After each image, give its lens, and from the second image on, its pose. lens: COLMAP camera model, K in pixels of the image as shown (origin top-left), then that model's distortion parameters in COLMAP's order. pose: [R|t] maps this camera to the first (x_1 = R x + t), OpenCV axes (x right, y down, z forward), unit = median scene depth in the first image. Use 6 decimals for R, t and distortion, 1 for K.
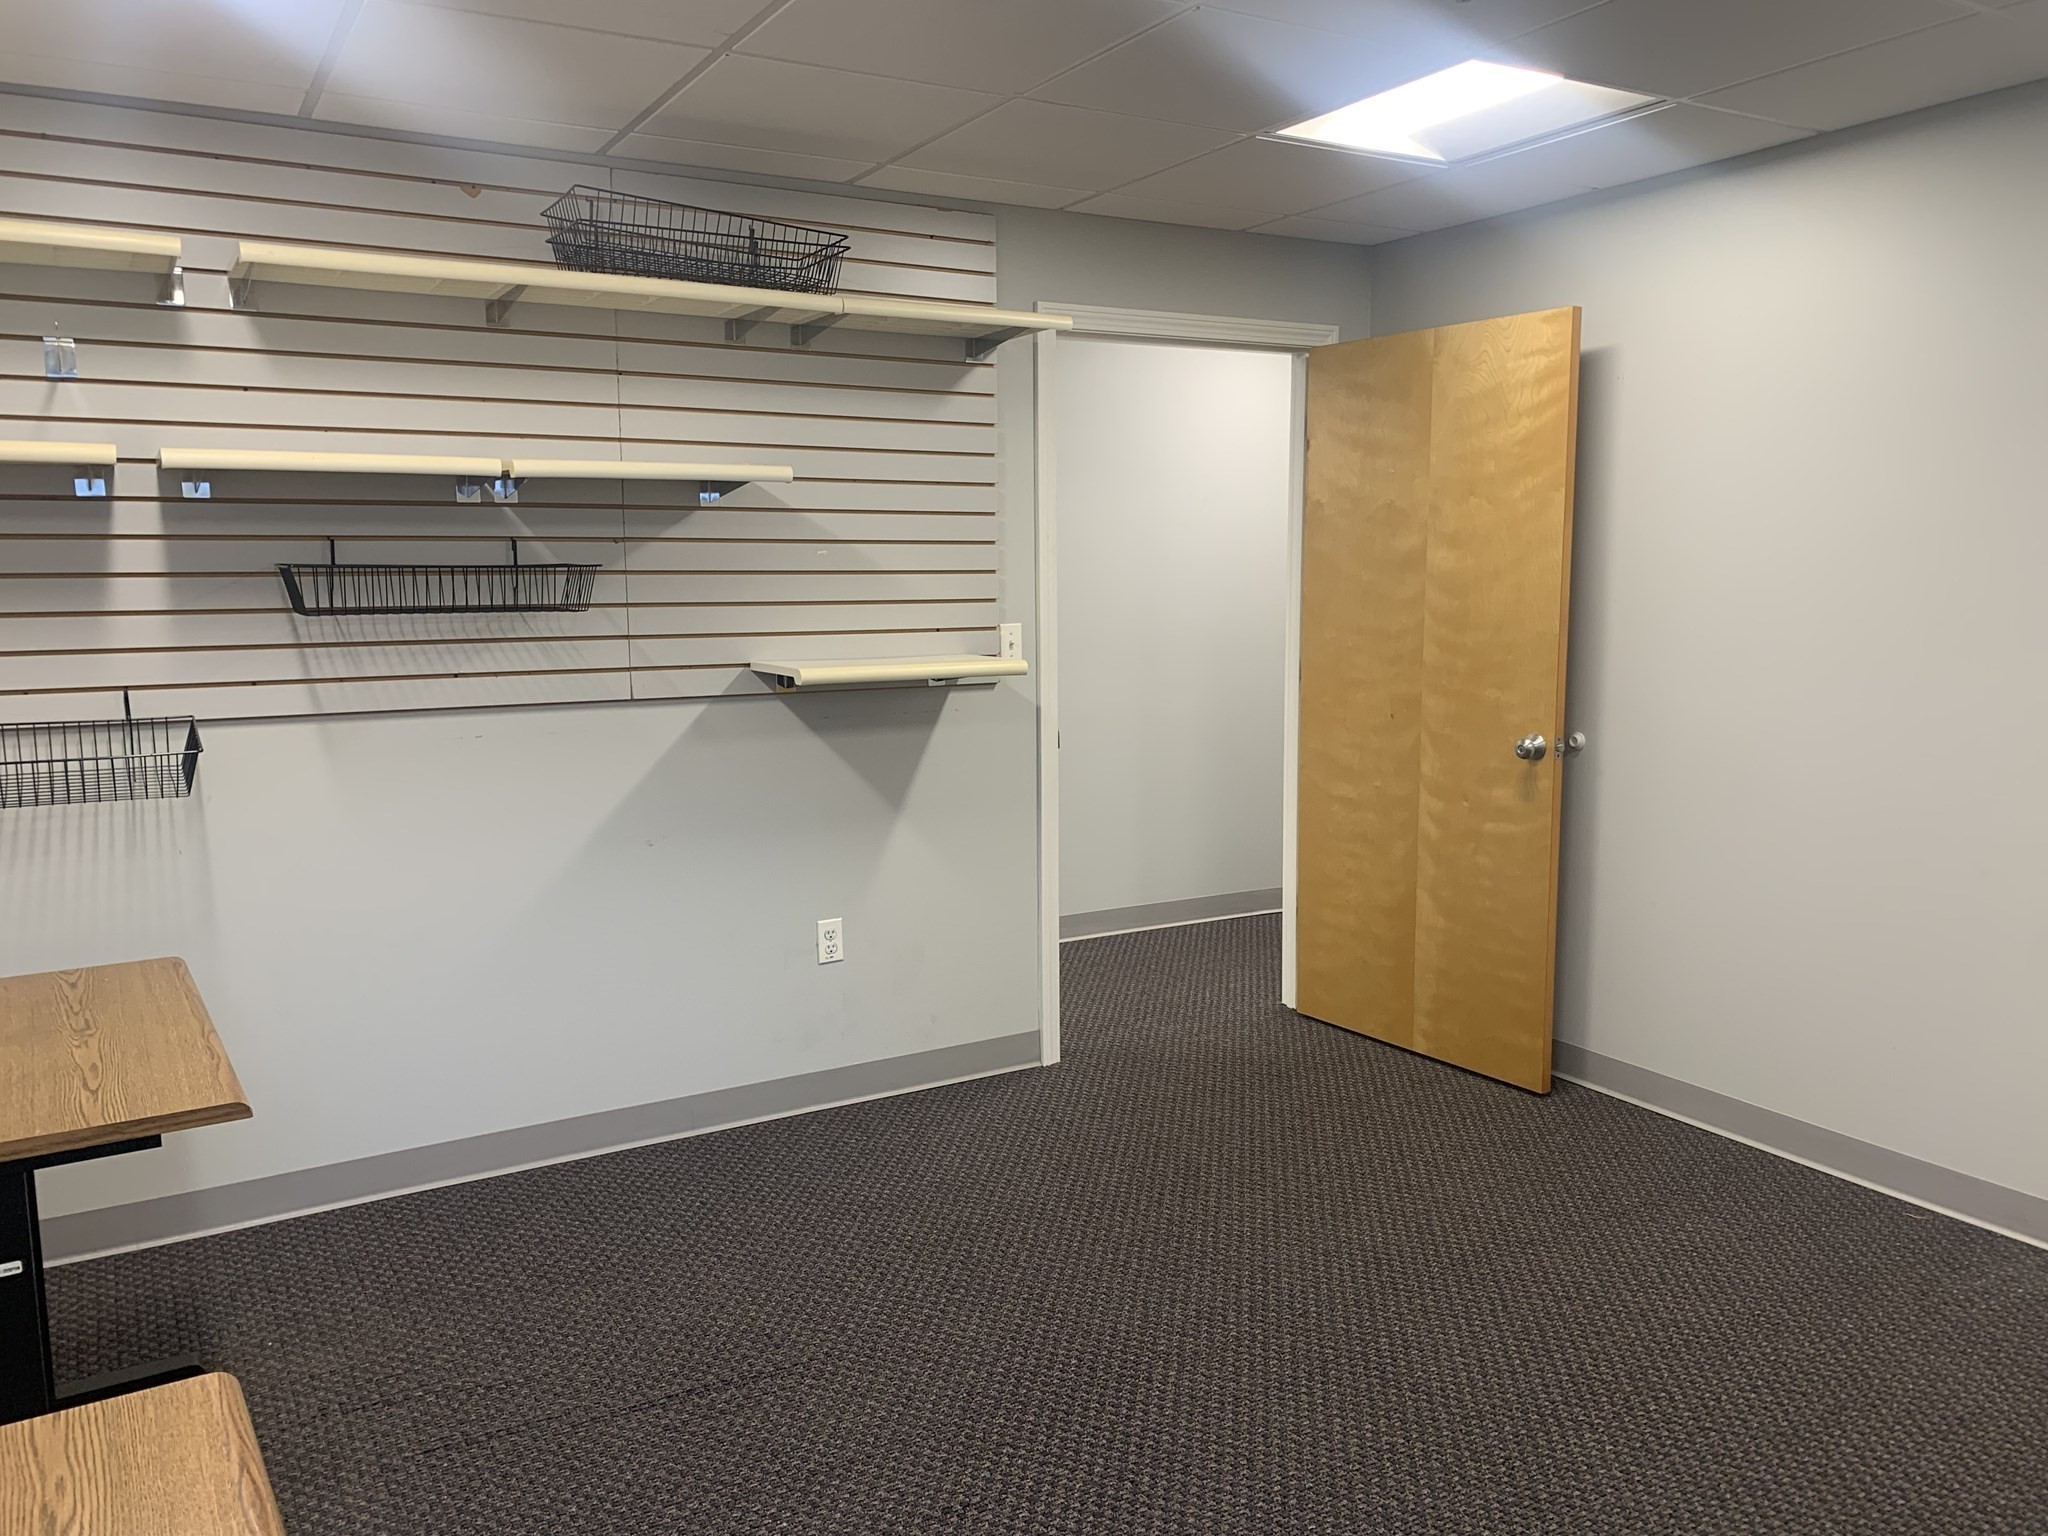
lens RADIAL K [[1551.7, 0, 1015.9], [0, 1551.7, 788.3], [0, 0, 1]] dist [0.030414, -0.031058]
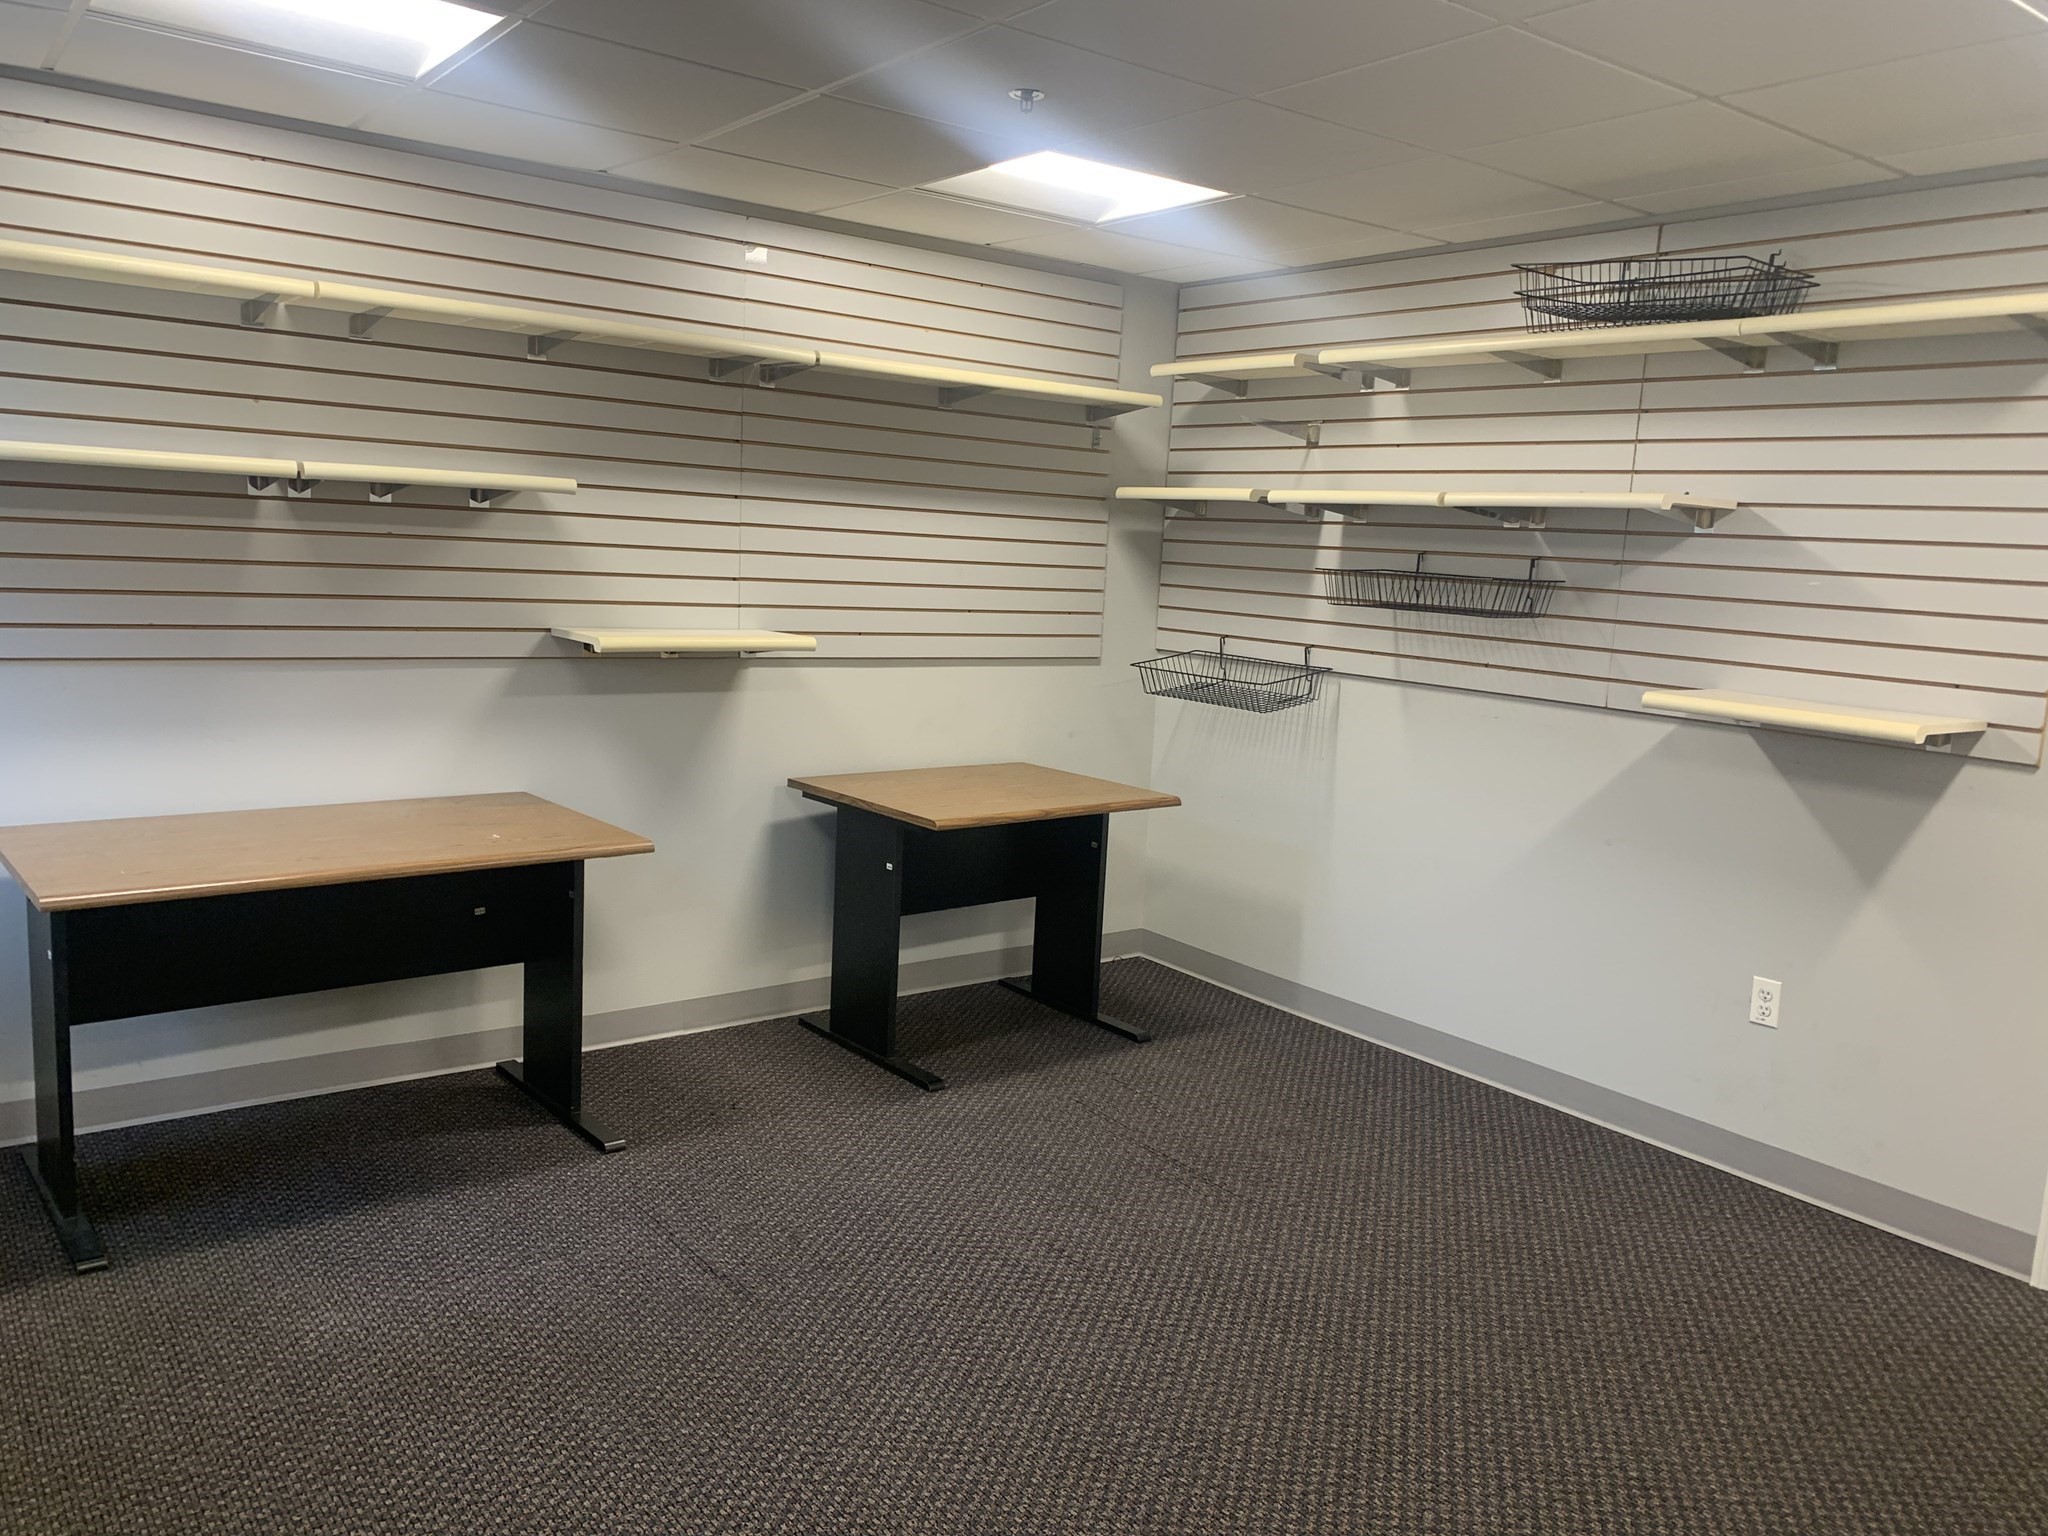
lens RADIAL K [[1551.7, 0, 1003.9], [0, 1551.7, 769.5], [0, 0, 1]] dist [0.030414, -0.031058]
pose [[0.130135, 0.156090, -0.979133, 0.817293], [-0.204029, 0.970612, 0.127614, -0.071850], [0.970277, 0.183165, 0.158157, 0.444766]]
